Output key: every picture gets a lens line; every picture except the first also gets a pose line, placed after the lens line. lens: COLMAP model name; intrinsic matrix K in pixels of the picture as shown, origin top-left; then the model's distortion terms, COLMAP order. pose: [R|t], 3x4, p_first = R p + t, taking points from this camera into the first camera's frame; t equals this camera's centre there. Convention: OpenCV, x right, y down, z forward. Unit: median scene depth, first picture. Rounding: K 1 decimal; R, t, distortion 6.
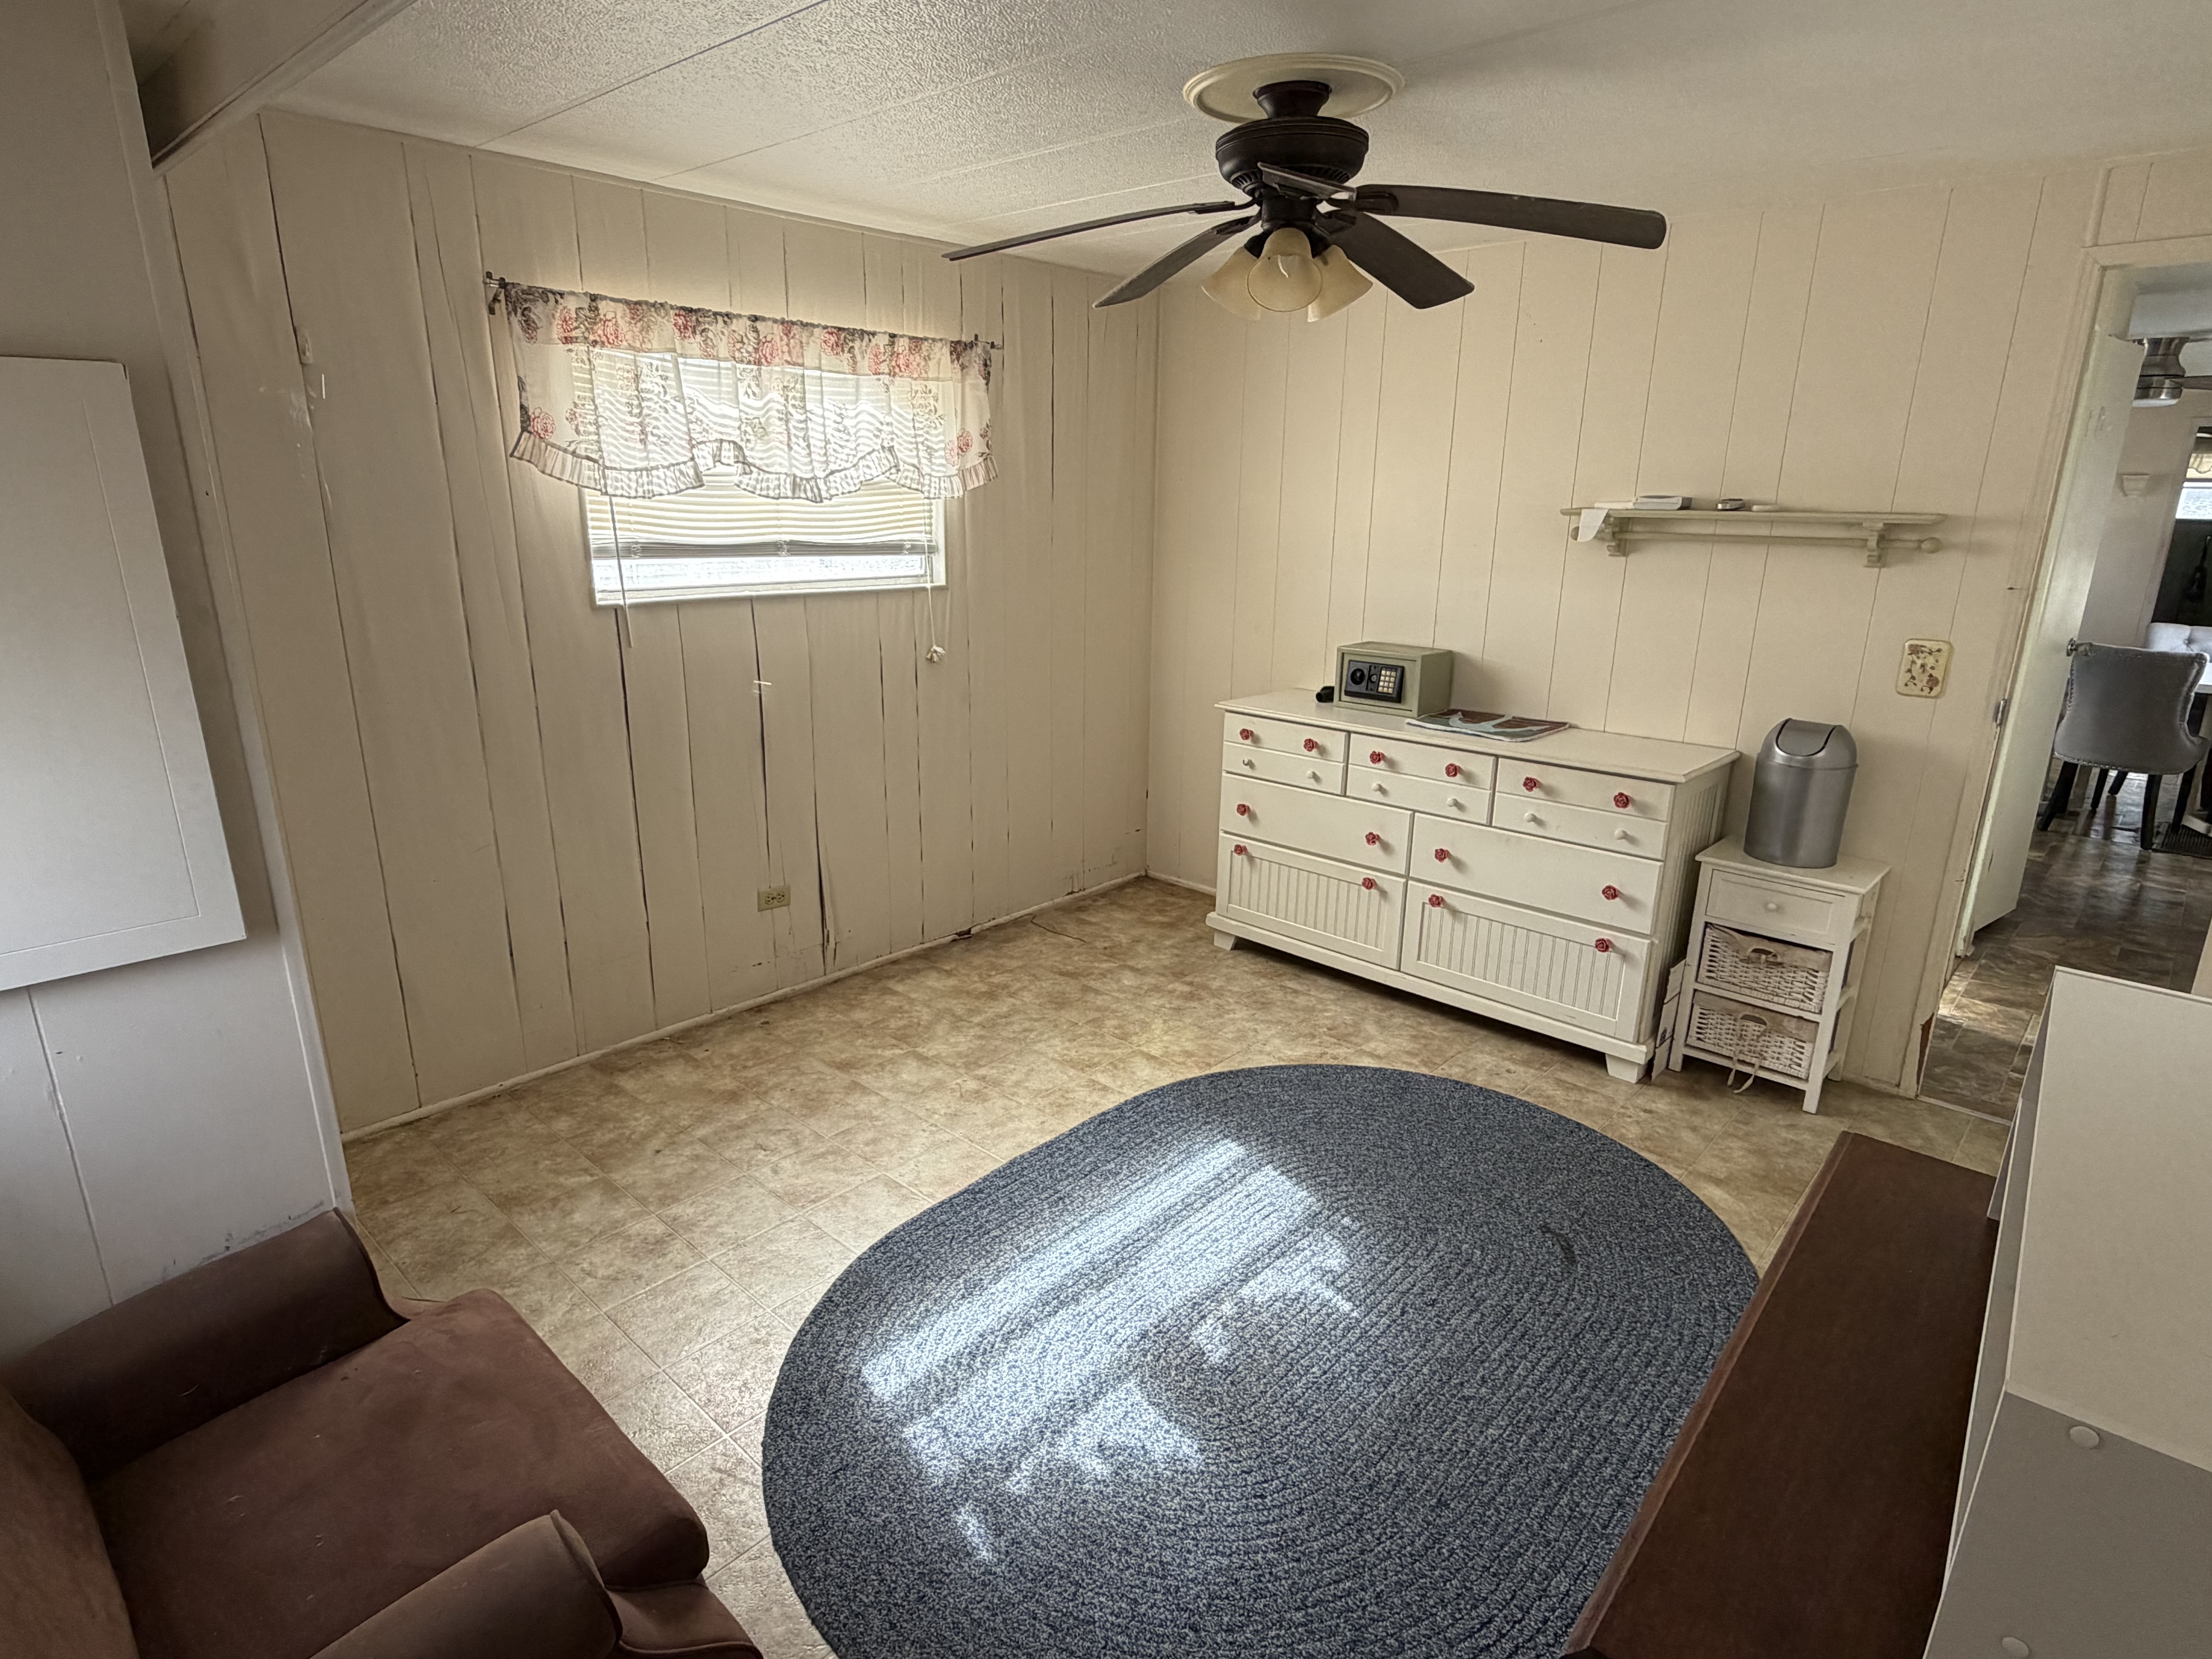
lens RADIAL K [[1204.5, 0, 1094.2], [0, 1204.5, 828.4], [0, 0, 1]] dist [-0.003134, 0.001034]
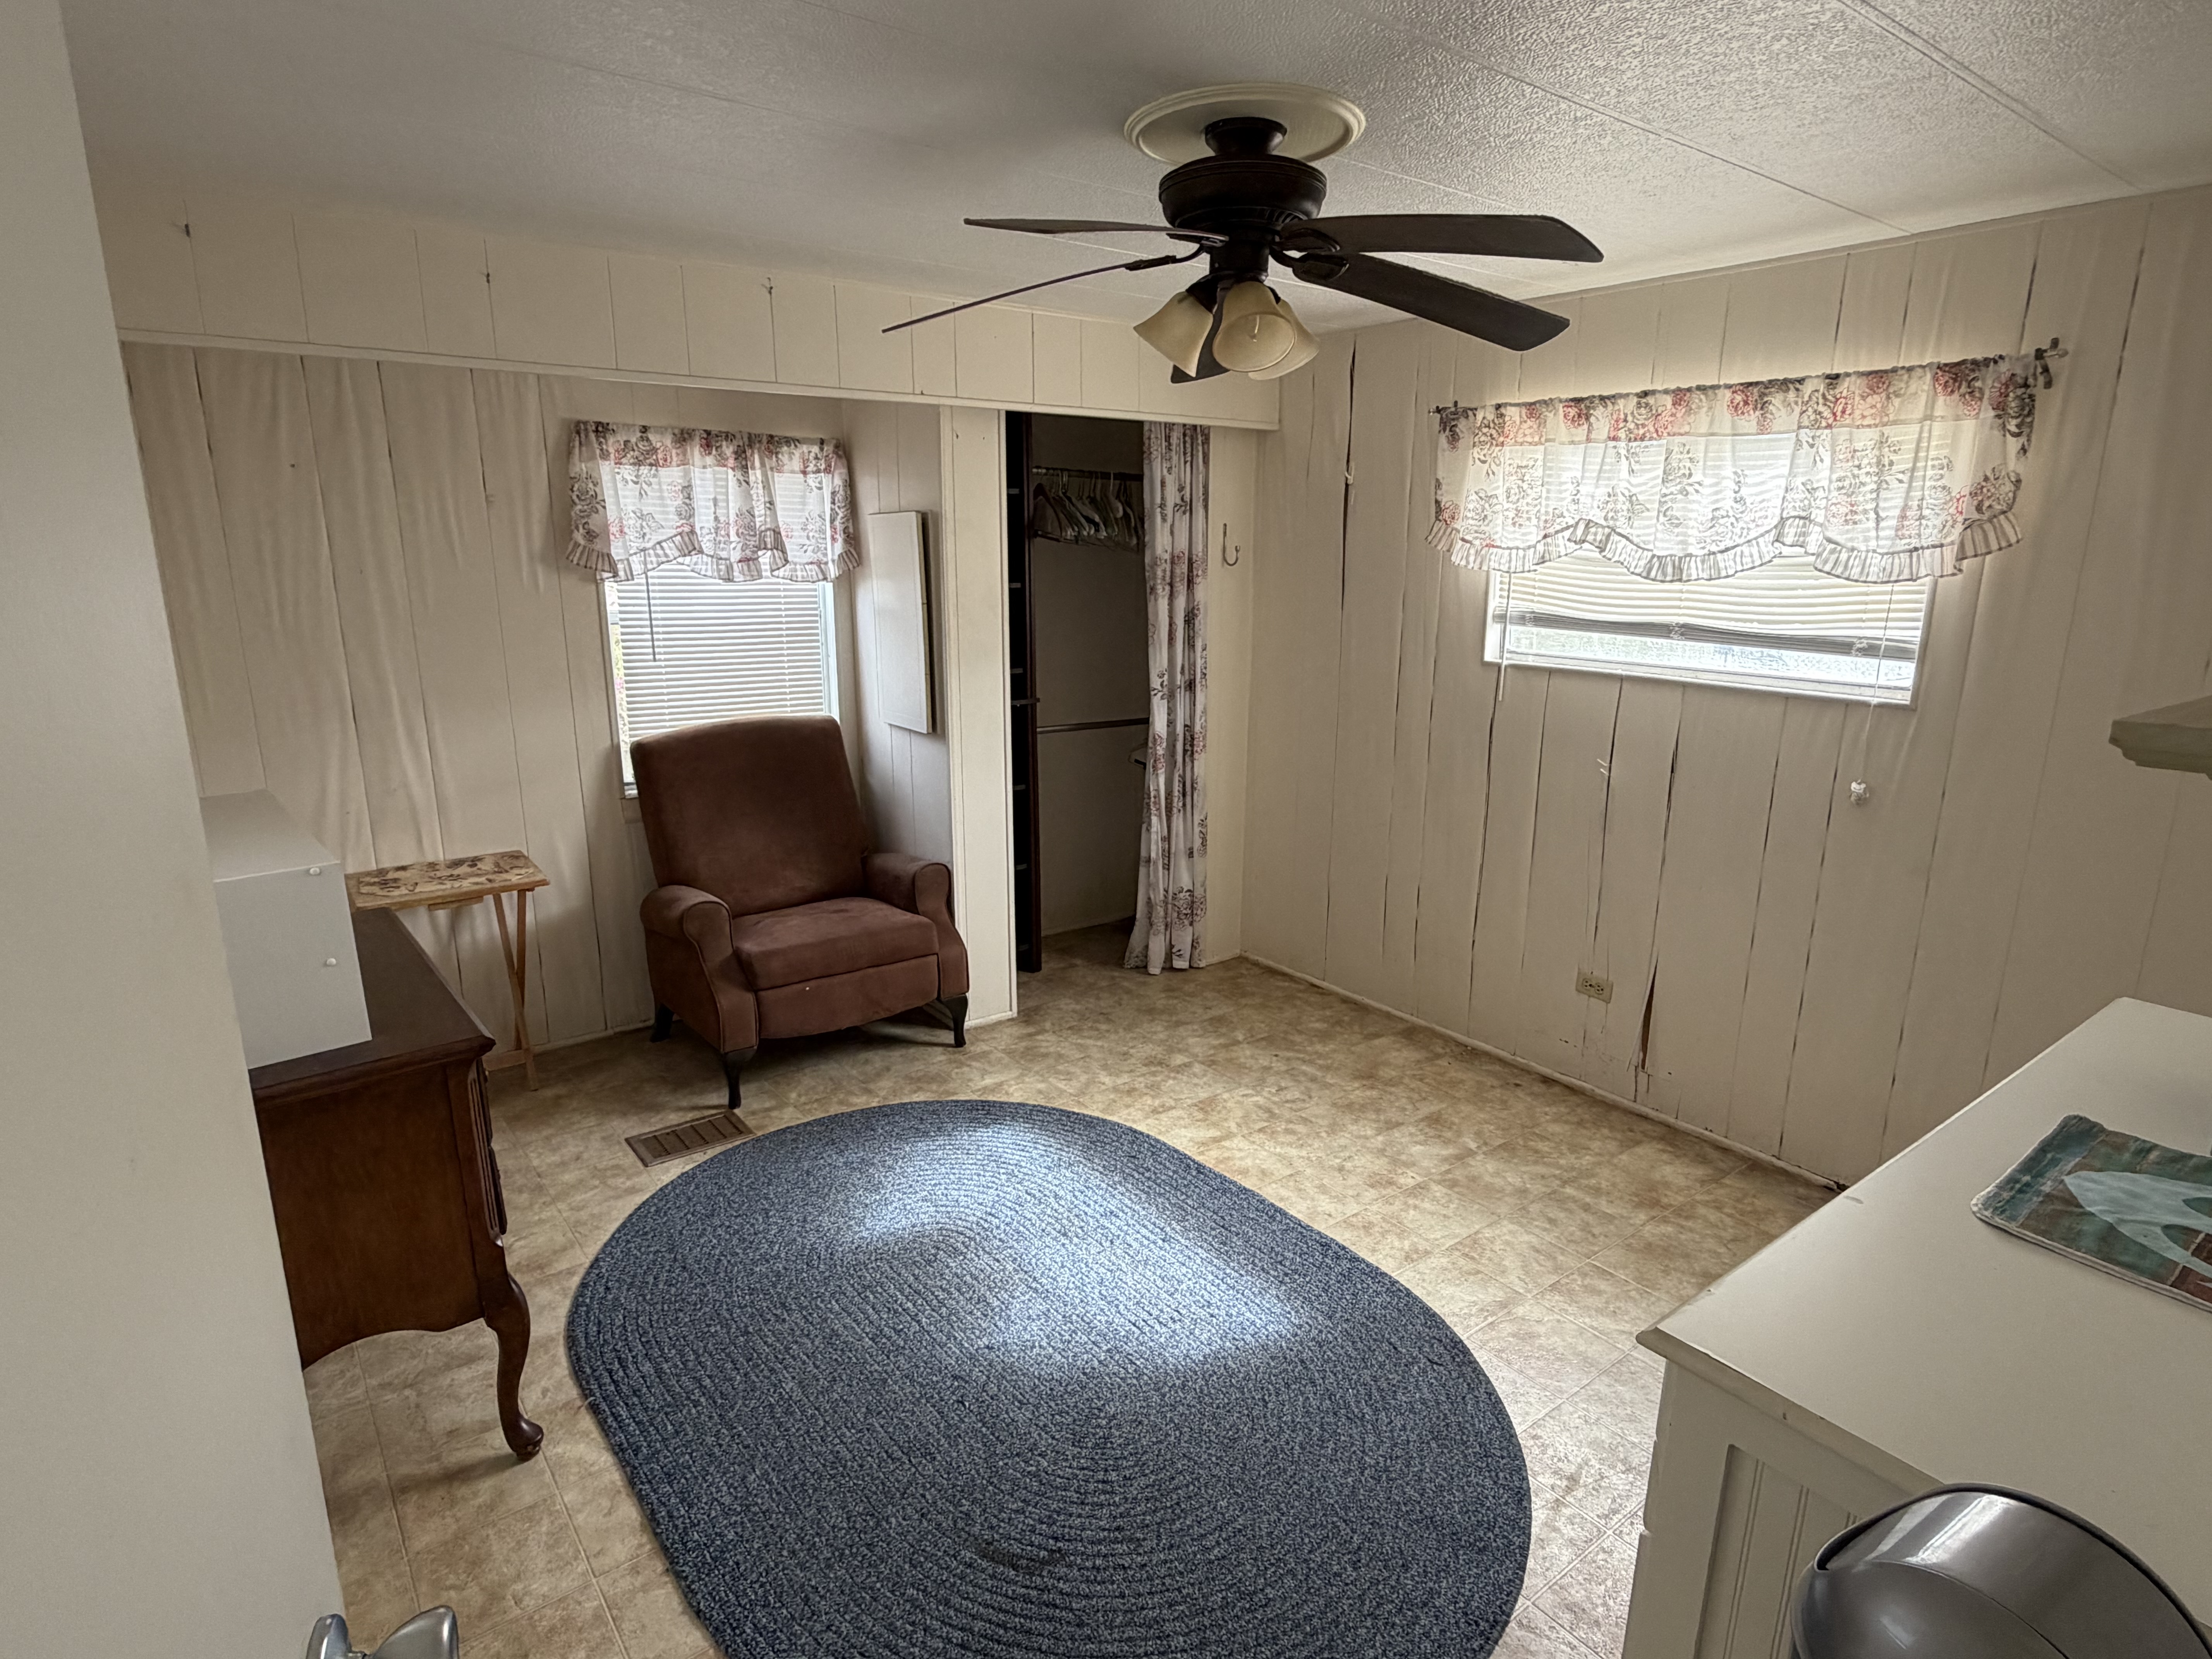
lens RADIAL K [[1204.5, 0, 1094.2], [0, 1204.5, 828.4], [0, 0, 1]] dist [-0.003134, 0.001034]
pose [[-0.177329, 0.213960, -0.960612, 0.803964], [-0.279466, 0.924953, 0.257607, -0.223333], [0.943638, 0.314140, -0.104227, 0.786305]]
